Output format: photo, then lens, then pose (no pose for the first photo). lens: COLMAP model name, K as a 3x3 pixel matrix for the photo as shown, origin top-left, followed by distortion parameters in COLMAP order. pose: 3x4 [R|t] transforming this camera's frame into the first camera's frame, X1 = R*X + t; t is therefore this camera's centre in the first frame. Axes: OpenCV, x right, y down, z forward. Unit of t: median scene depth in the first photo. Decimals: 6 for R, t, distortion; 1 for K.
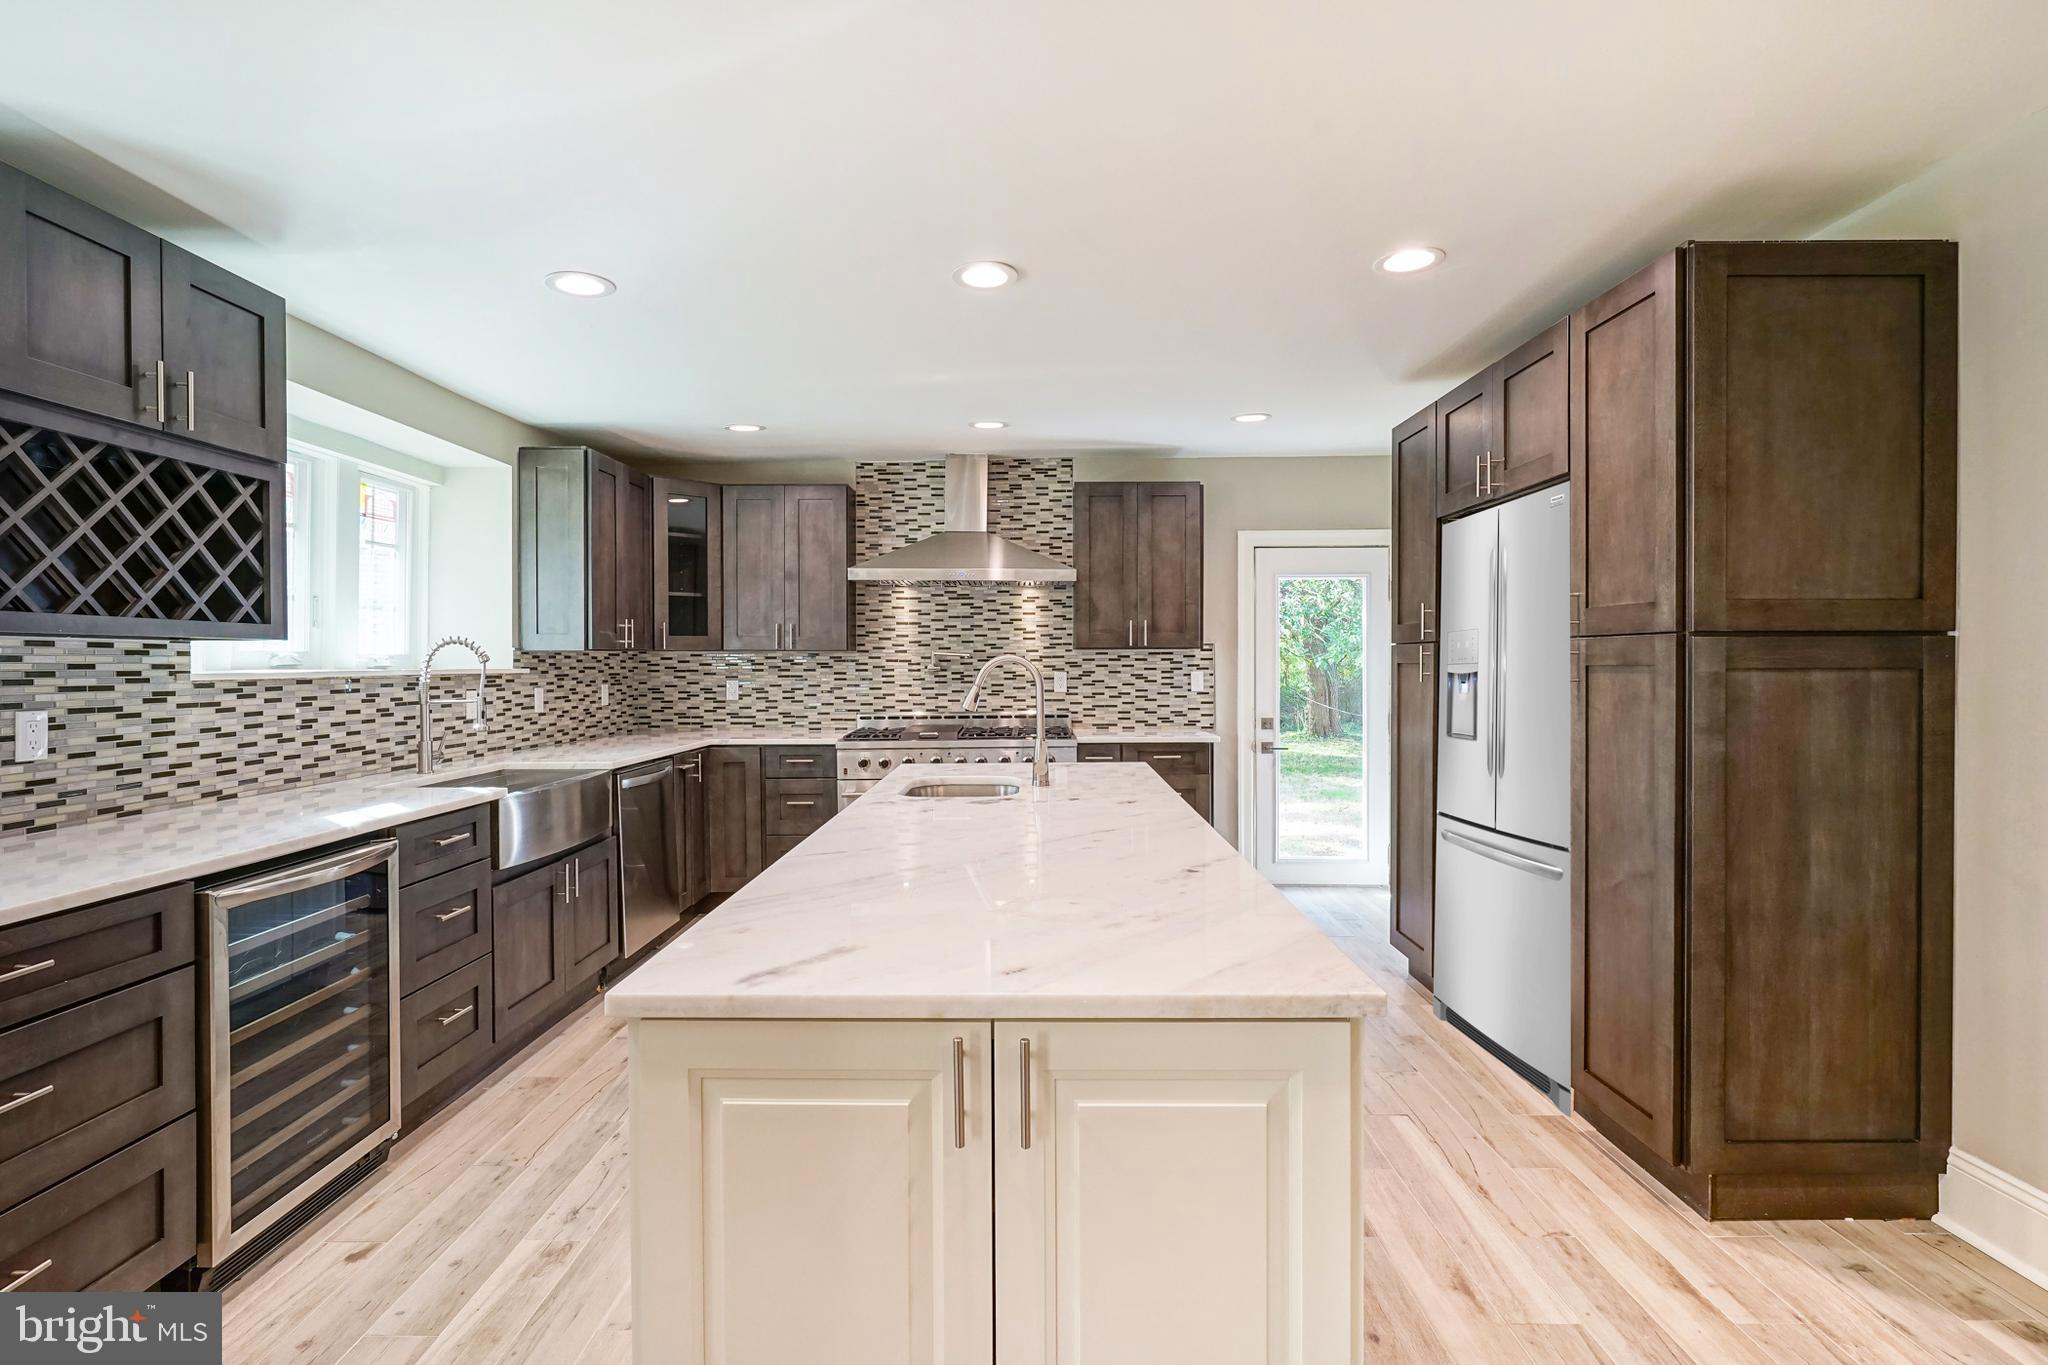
lens RADIAL K [[991.1, 0, 1108.2], [0, 991.1, 654.5], [0, 0, 1]] dist [-0.006535, 0.005340]
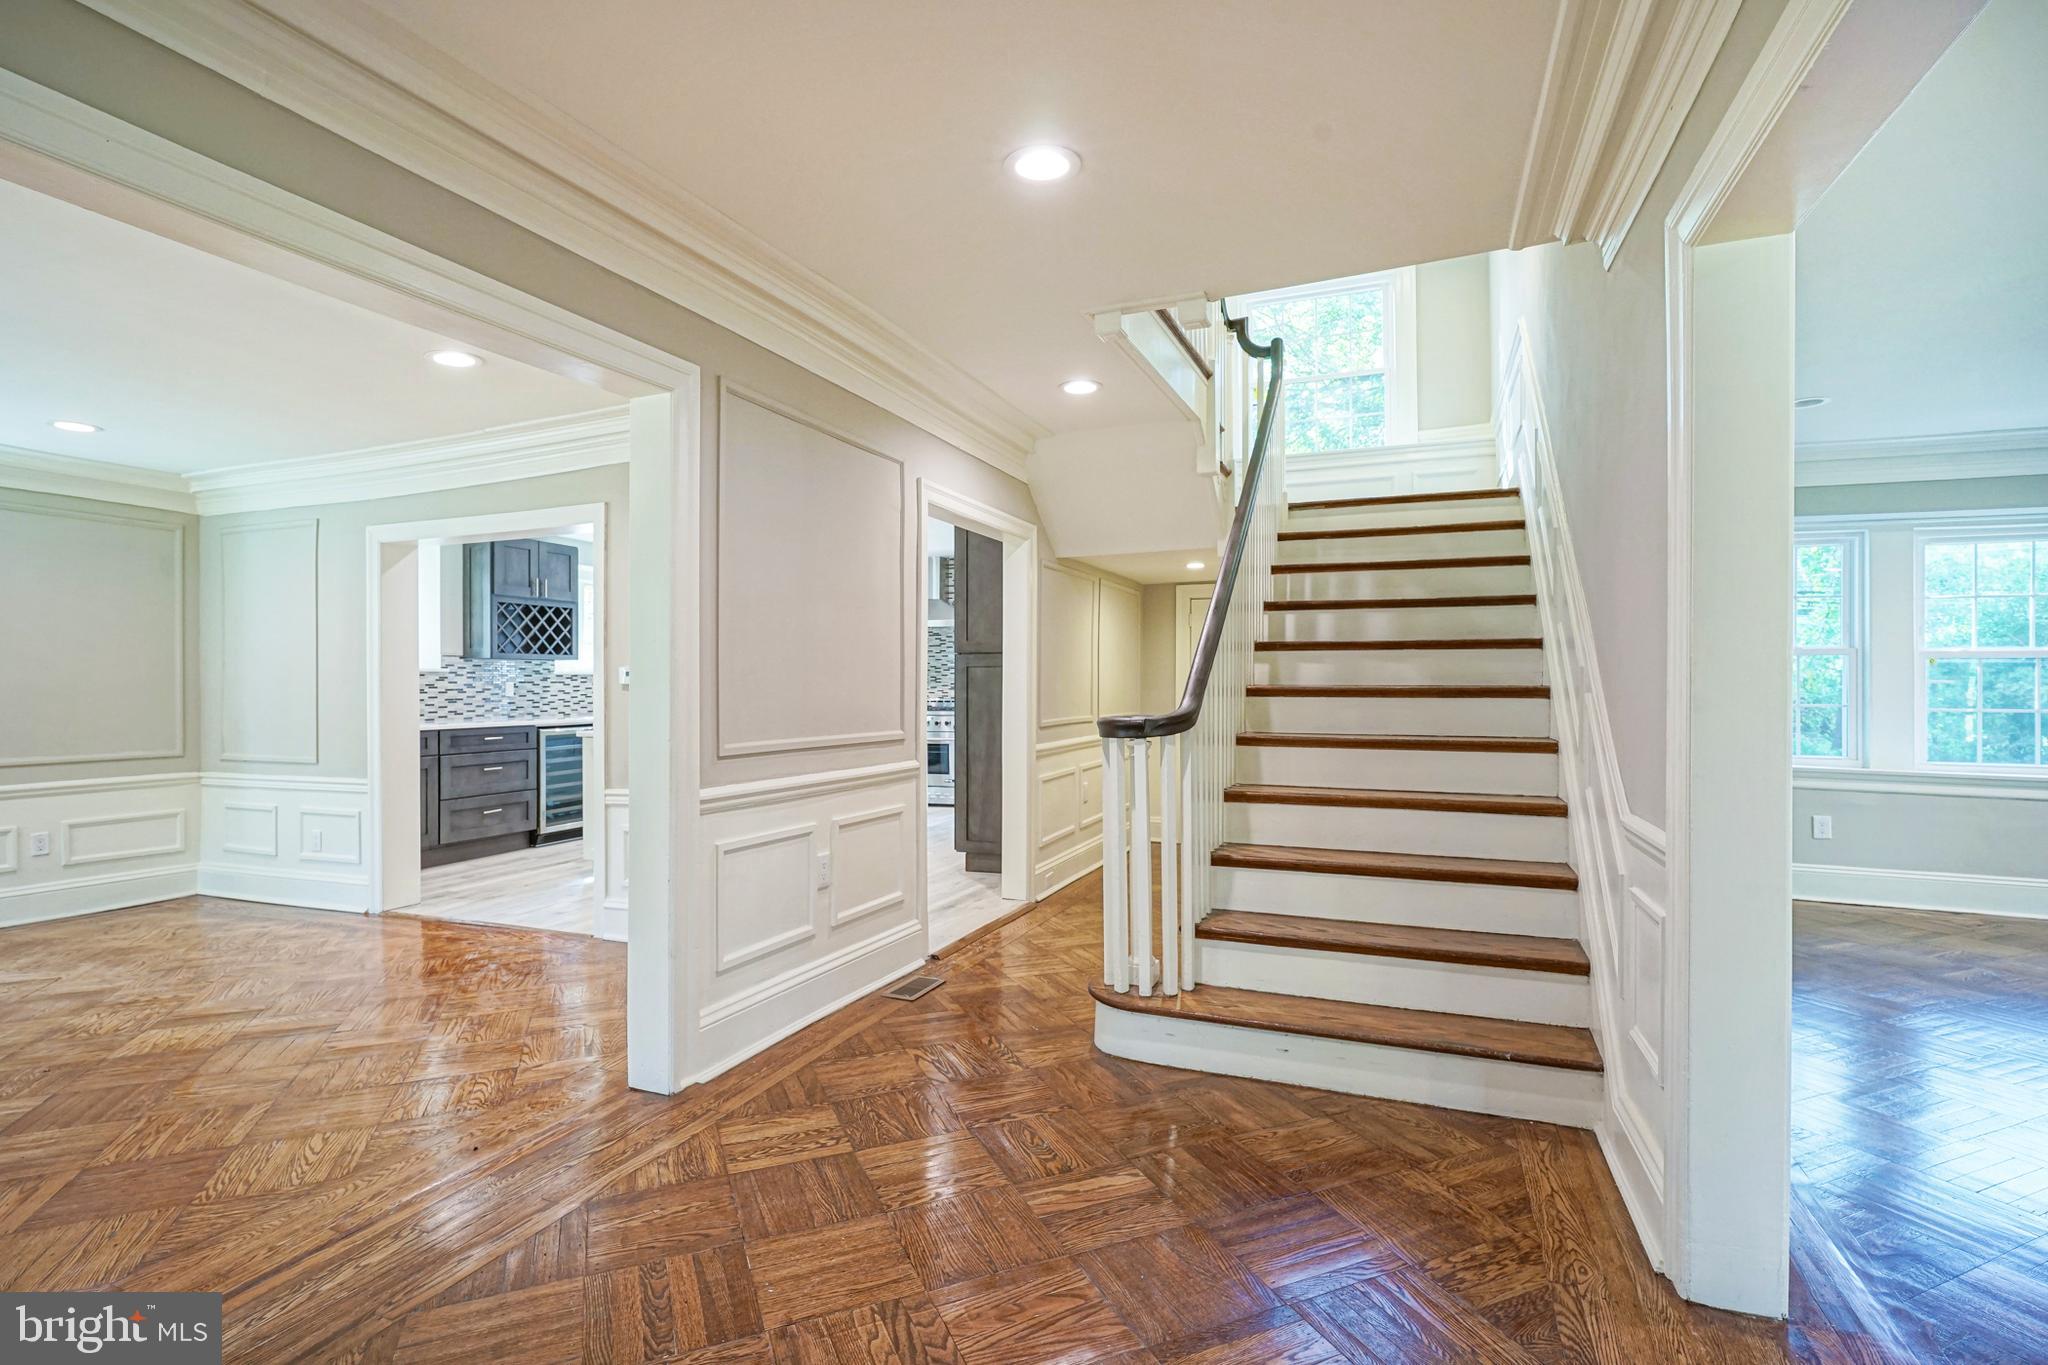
lens RADIAL K [[991.1, 0, 1020.0], [0, 991.1, 684.3], [0, 0, 1]] dist [-0.006535, 0.005340]
pose [[0.922577, 0.003088, -0.385801, 0.796858], [-0.003313, 0.999995, 0.000083, 0.024171], [0.385799, 0.001202, 0.922582, -0.628327]]
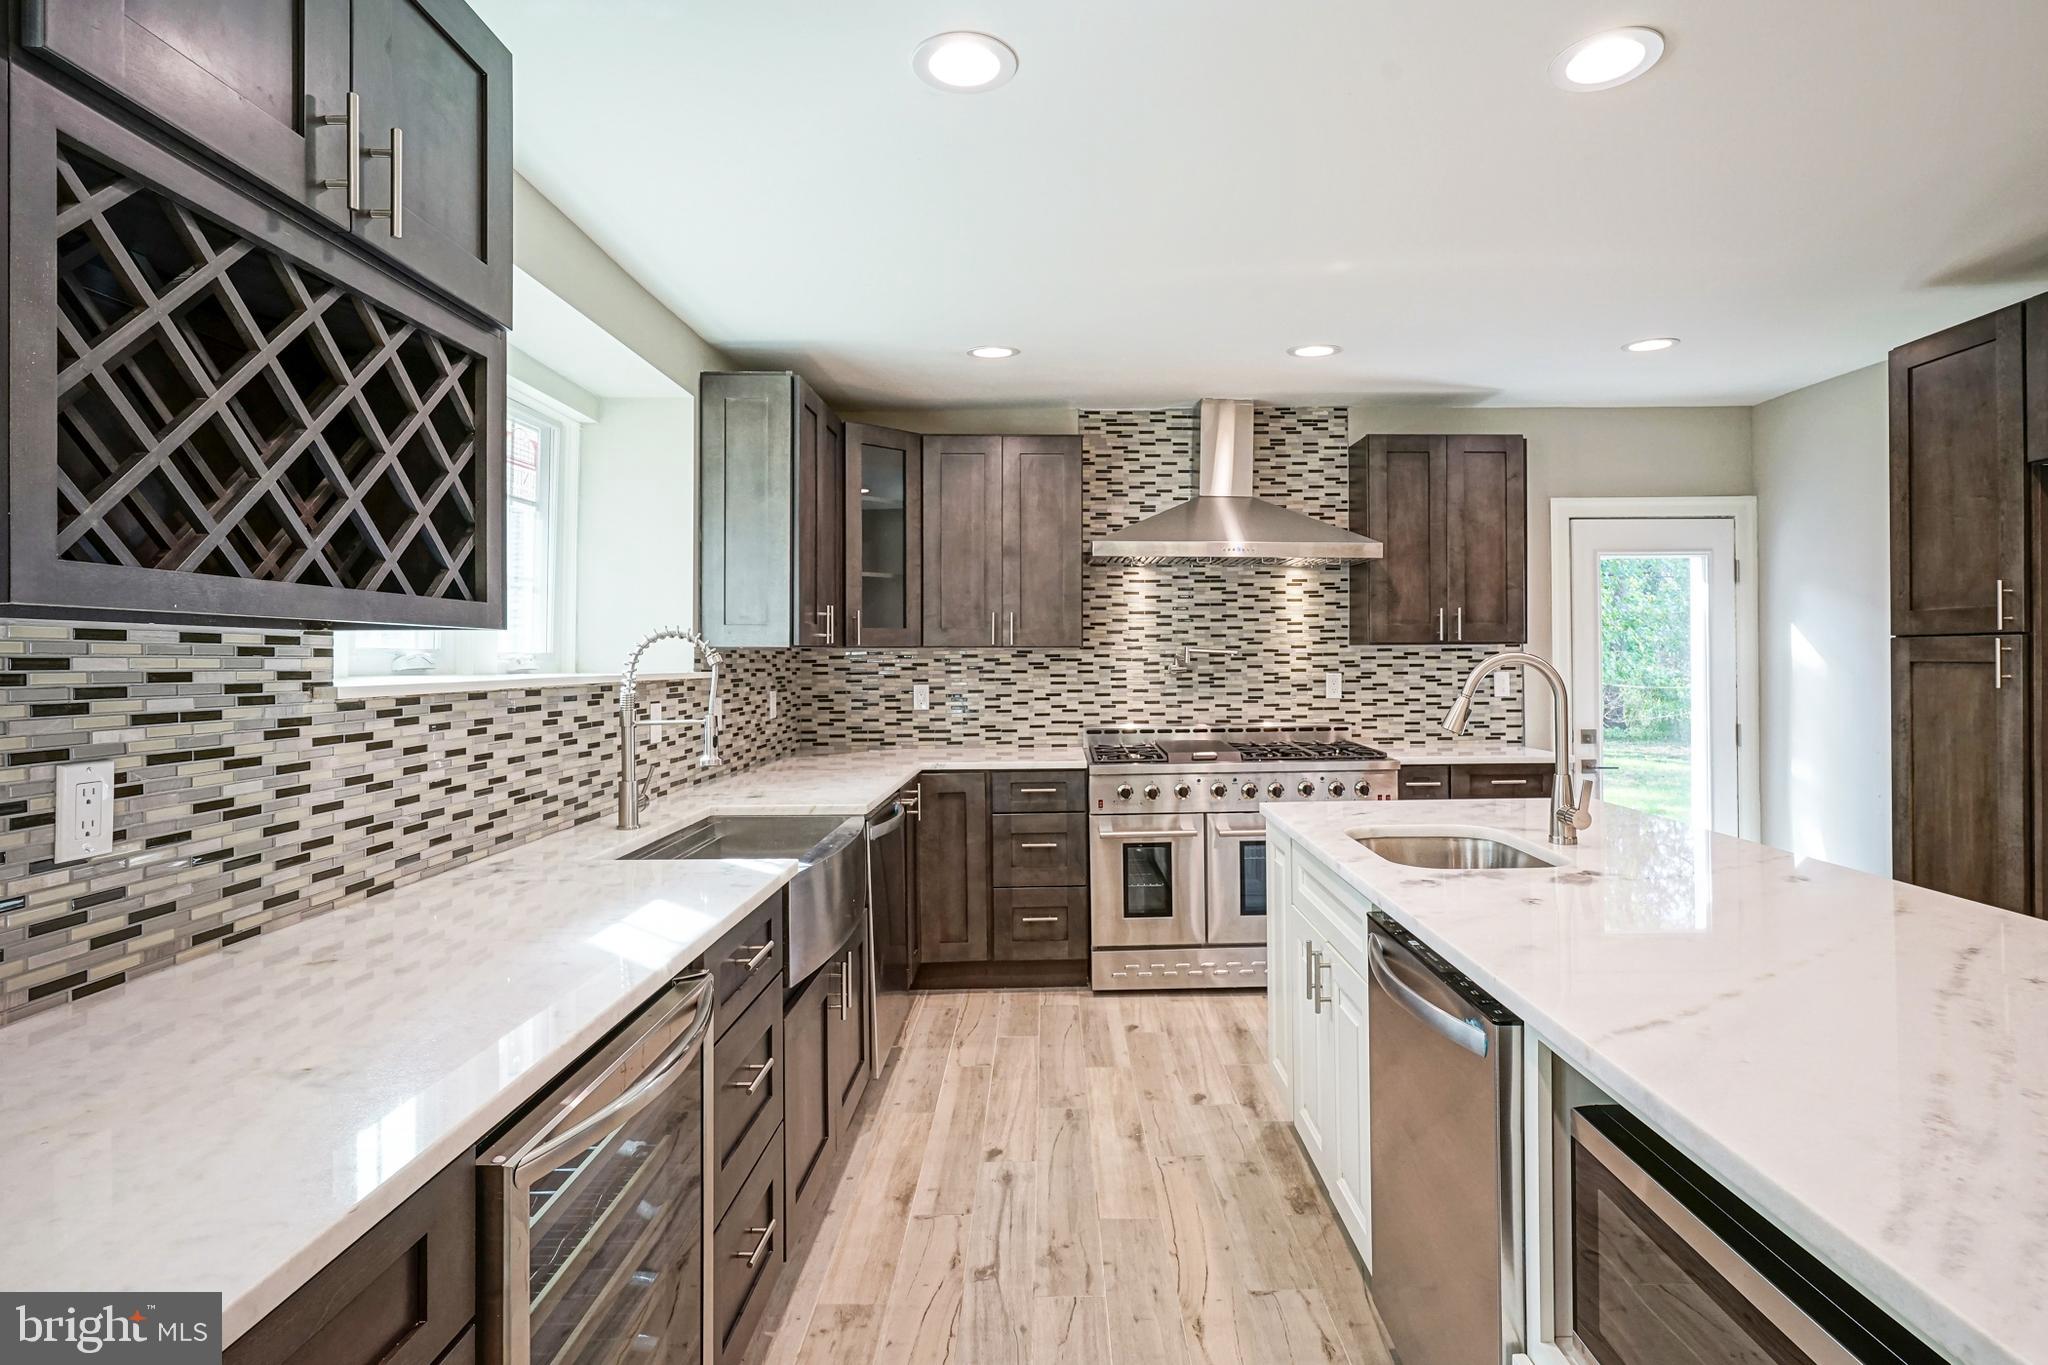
lens RADIAL K [[991.1, 0, 1113.7], [0, 991.1, 635.2], [0, 0, 1]] dist [-0.006535, 0.005340]
pose [[0.999463, -0.001132, 0.032750, -0.268613], [0.001649, 0.999874, -0.015764, -0.000710], [-0.032728, 0.015810, 0.999339, 0.219515]]
